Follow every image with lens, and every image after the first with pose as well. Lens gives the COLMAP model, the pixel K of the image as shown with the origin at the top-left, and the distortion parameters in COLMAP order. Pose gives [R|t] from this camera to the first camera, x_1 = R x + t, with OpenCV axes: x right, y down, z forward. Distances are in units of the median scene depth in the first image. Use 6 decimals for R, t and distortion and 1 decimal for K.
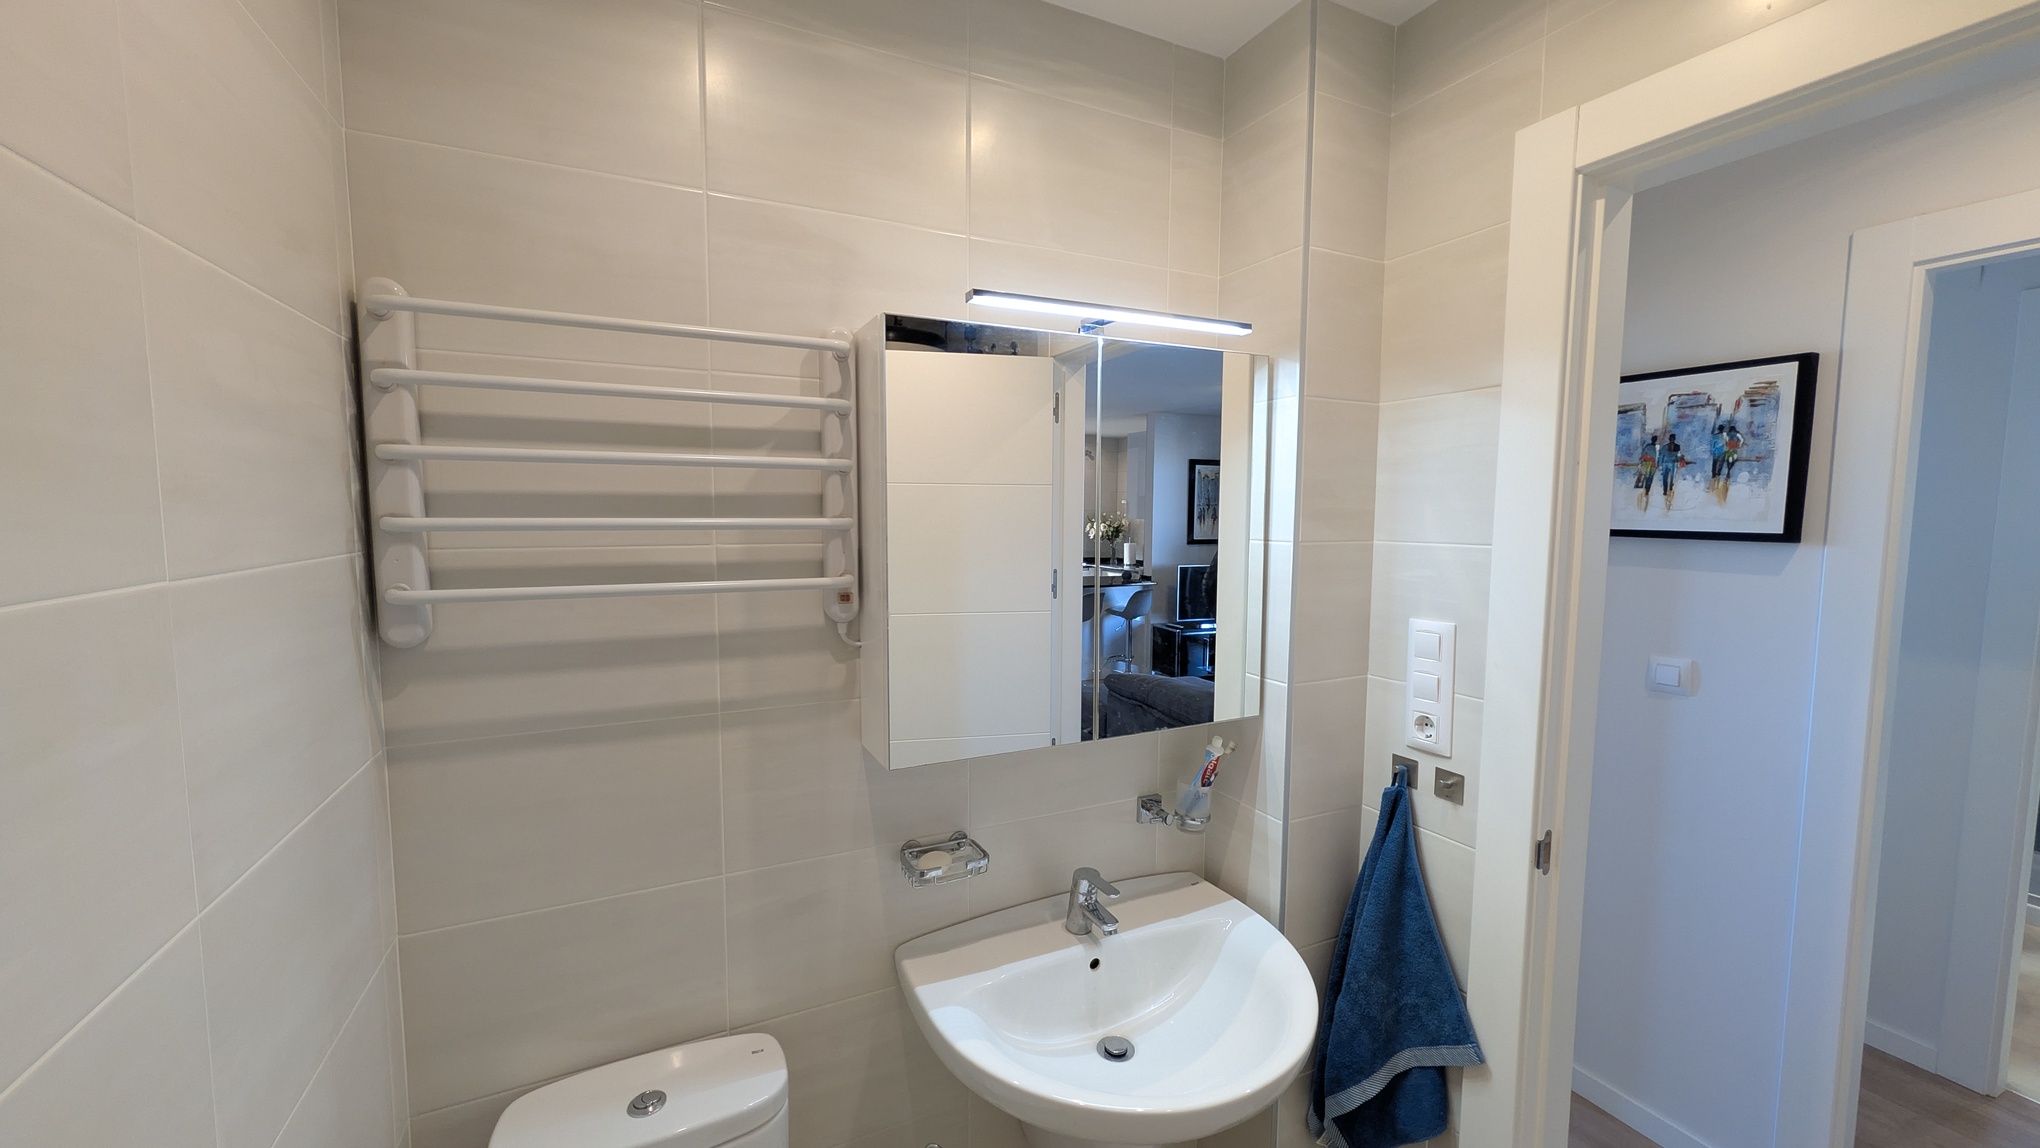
lens RADIAL K [[781.9, 0, 1022.9], [0, 781.9, 562.3], [0, 0, 1]] dist [0.002771, -0.000081]
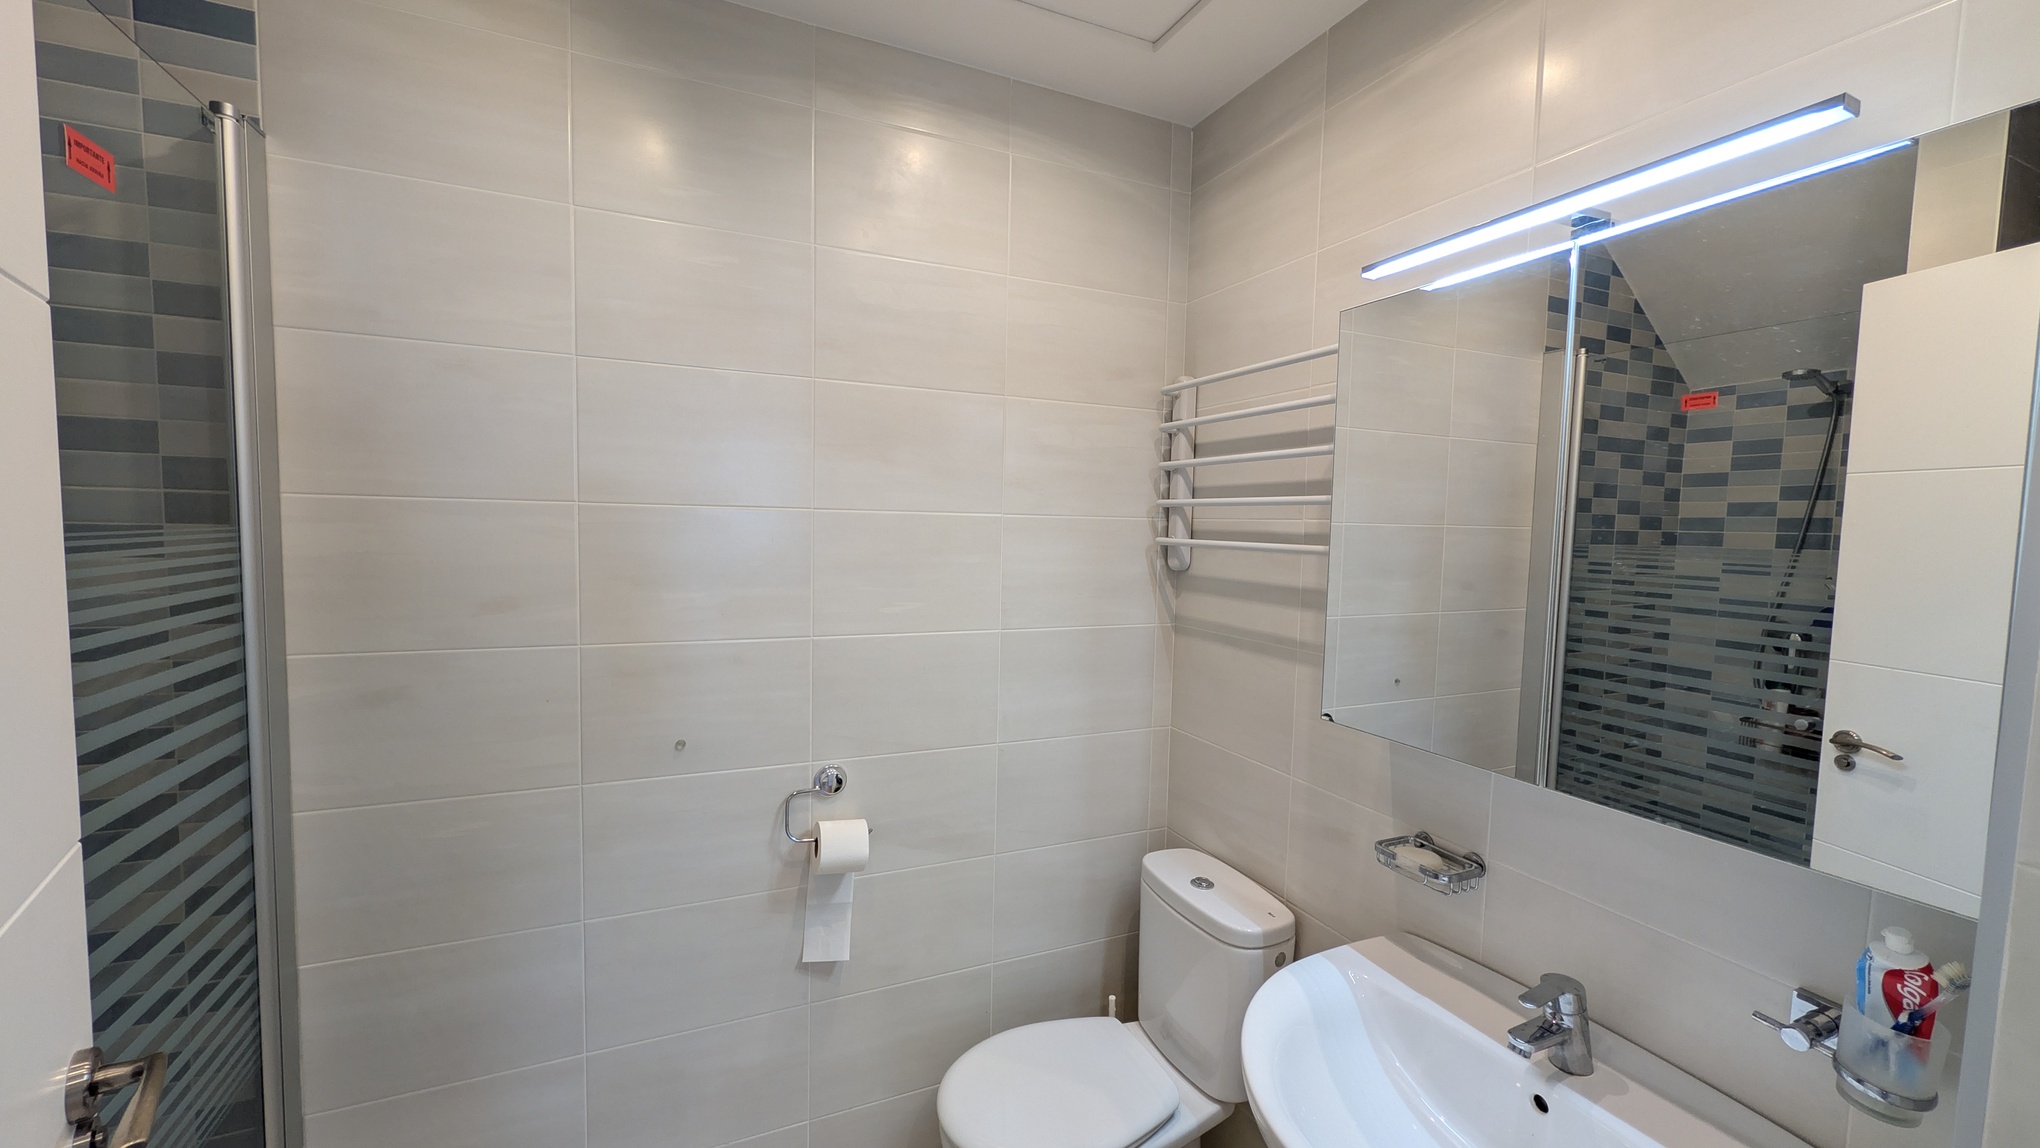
lens RADIAL K [[781.9, 0, 1019.8], [0, 781.9, 584.5], [0, 0, 1]] dist [0.002771, -0.000081]
pose [[-0.023521, 0.064187, -0.997661, 0.998261], [-0.112249, 0.991457, 0.066434, 0.056211], [0.993402, 0.113549, -0.016116, 0.604724]]
